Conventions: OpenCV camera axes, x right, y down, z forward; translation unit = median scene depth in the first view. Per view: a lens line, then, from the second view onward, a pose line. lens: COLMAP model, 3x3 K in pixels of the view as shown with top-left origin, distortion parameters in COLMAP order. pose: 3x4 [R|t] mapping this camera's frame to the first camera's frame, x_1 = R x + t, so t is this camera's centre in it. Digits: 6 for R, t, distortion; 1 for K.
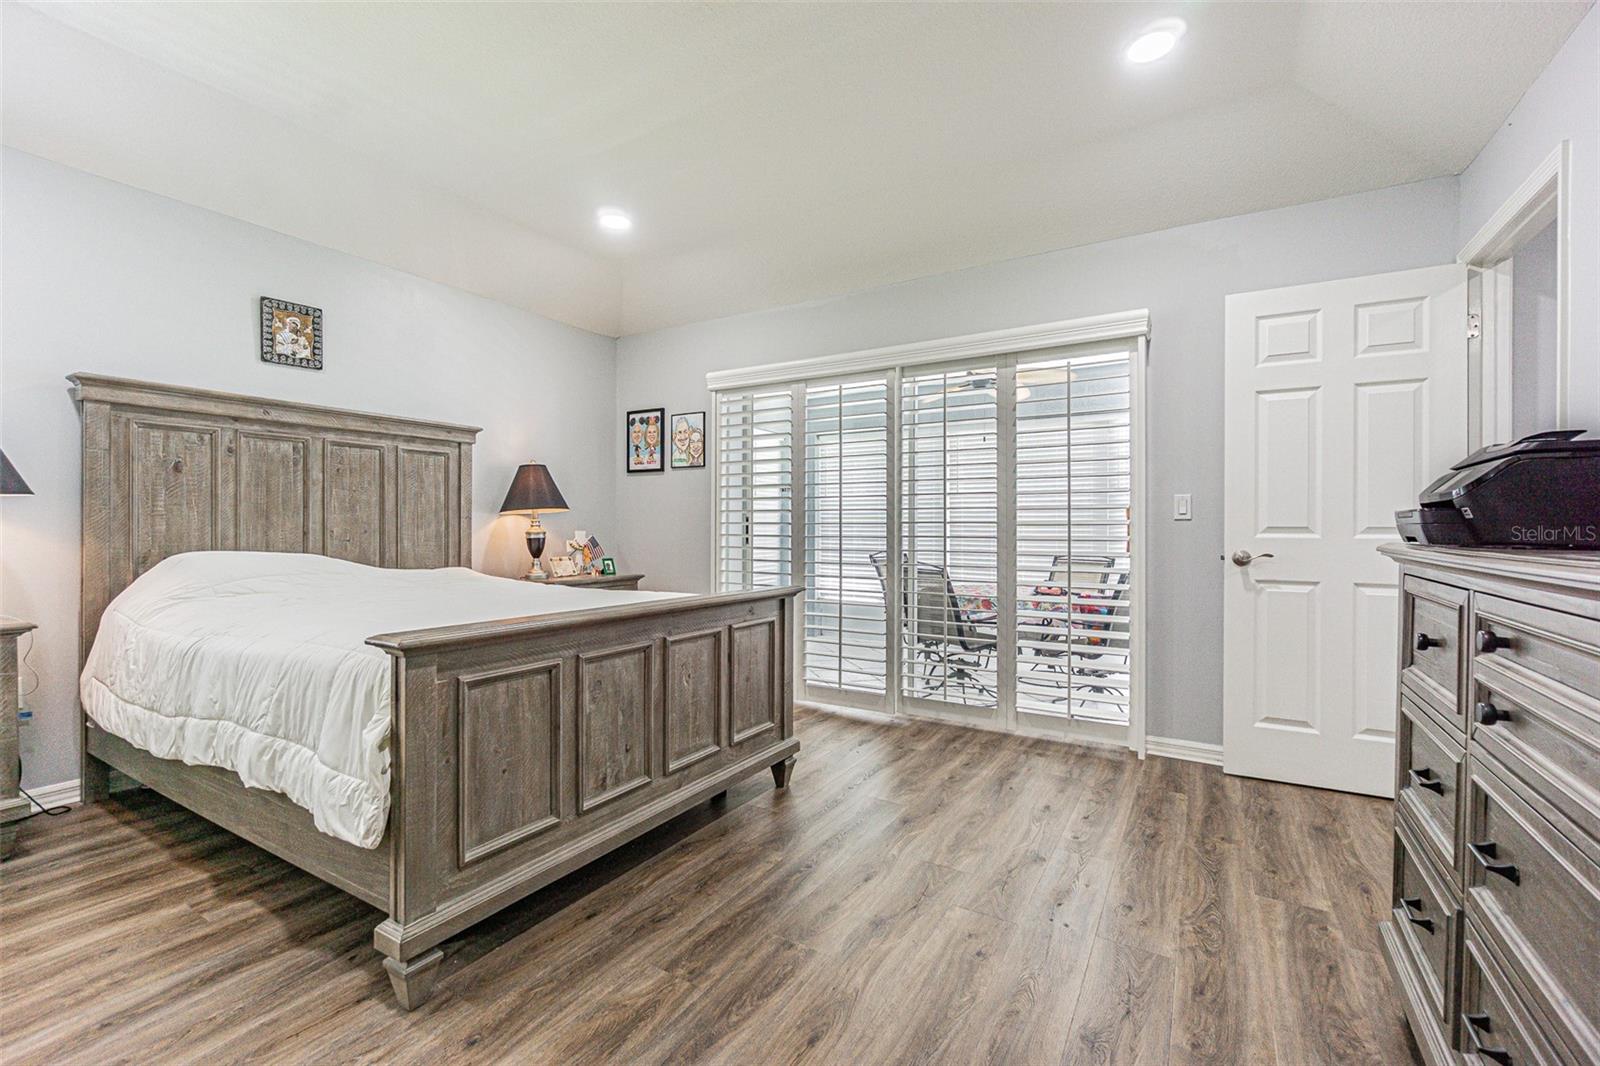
lens RADIAL K [[696.3, 0, 775.6], [0, 696.3, 524.2], [0, 0, 1]] dist [0.000383, 0.000759]
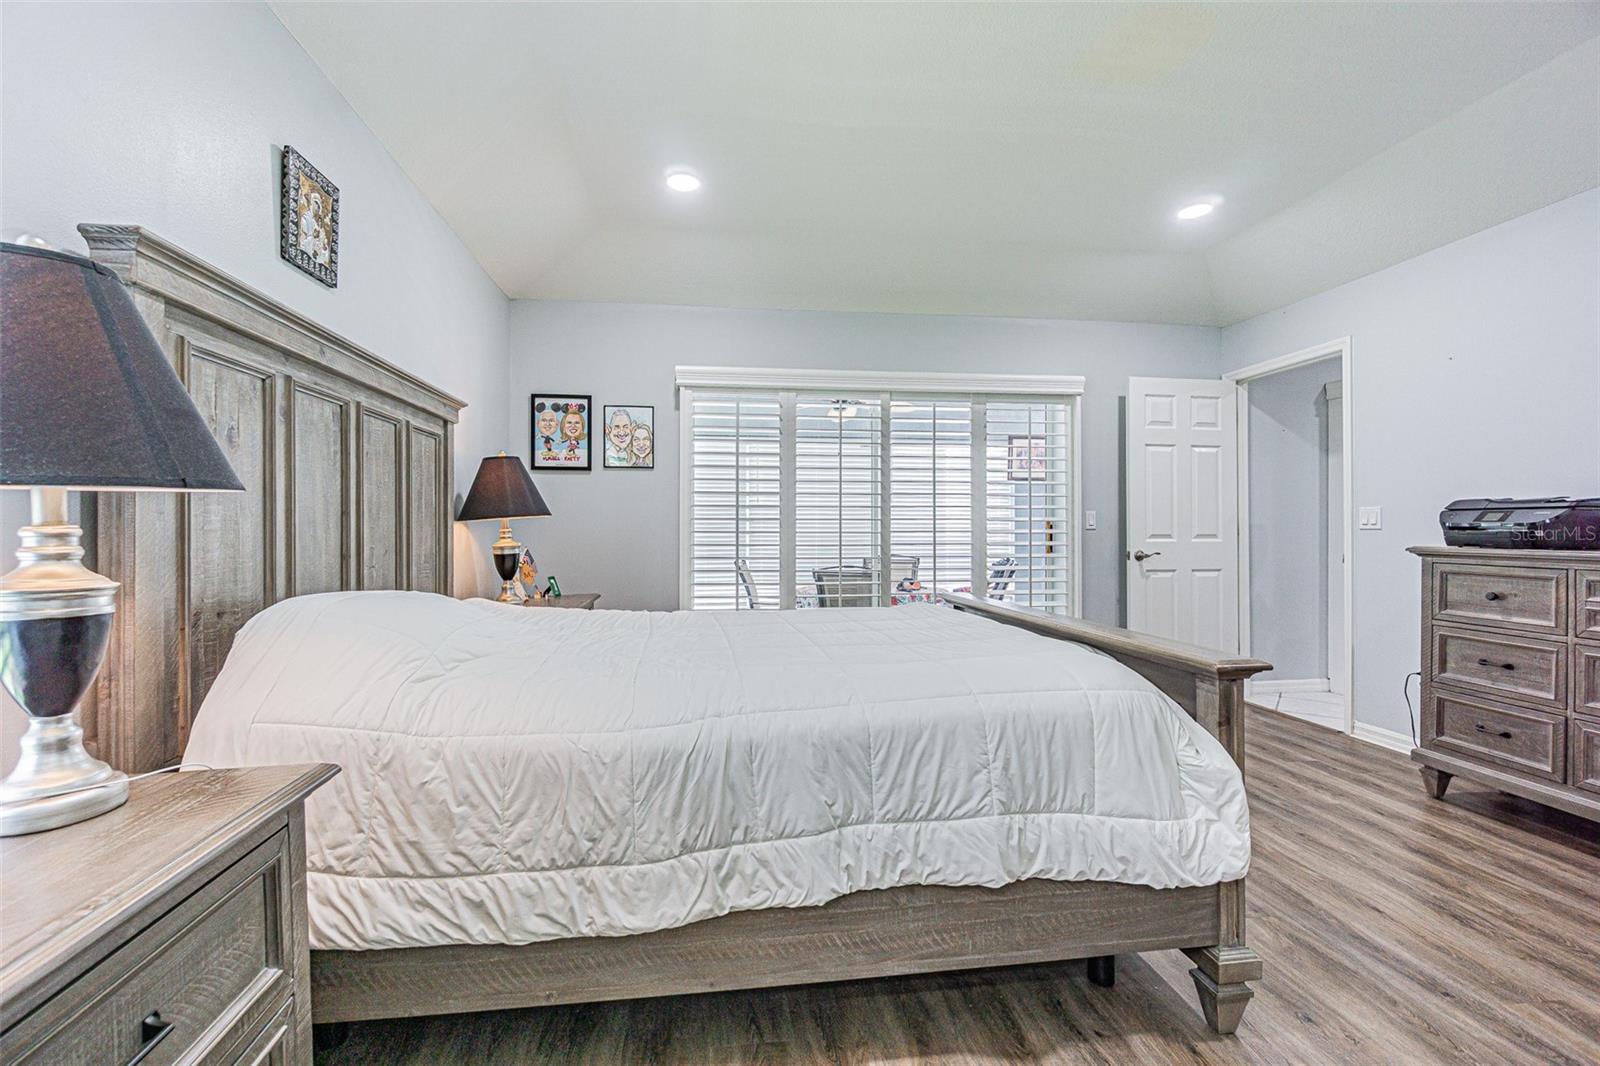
lens RADIAL K [[701.0, 0, 778.4], [0, 701.0, 522.4], [0, 0, 1]] dist [-0.000732, -0.000005]
pose [[0.773910, 0.001979, 0.633293, -0.743685], [0.000326, 0.999994, -0.003524, -0.014191], [-0.633296, 0.002934, 0.773904, 0.281264]]
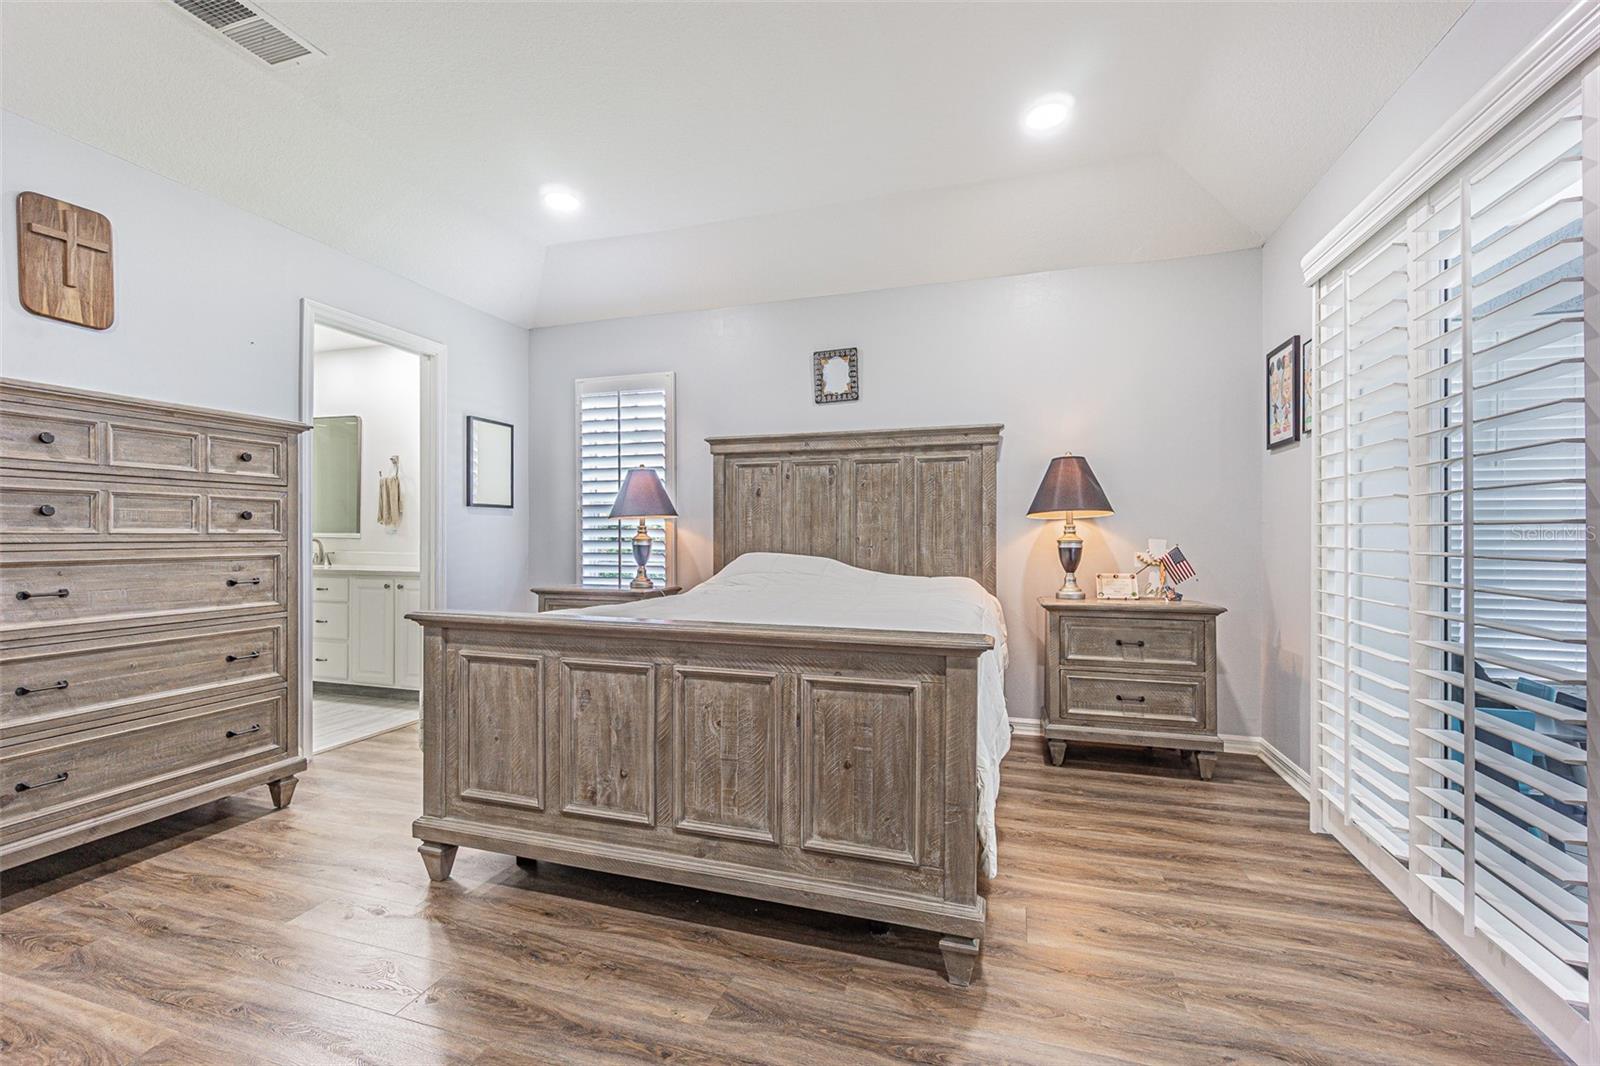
lens RADIAL K [[696.3, 0, 775.6], [0, 696.3, 524.2], [0, 0, 1]] dist [0.000383, 0.000759]
pose [[0.236062, -0.015253, -0.971618, 0.448750], [0.005031, 0.999883, -0.014474, 0.002875], [0.971725, -0.001471, 0.236111, 0.594952]]
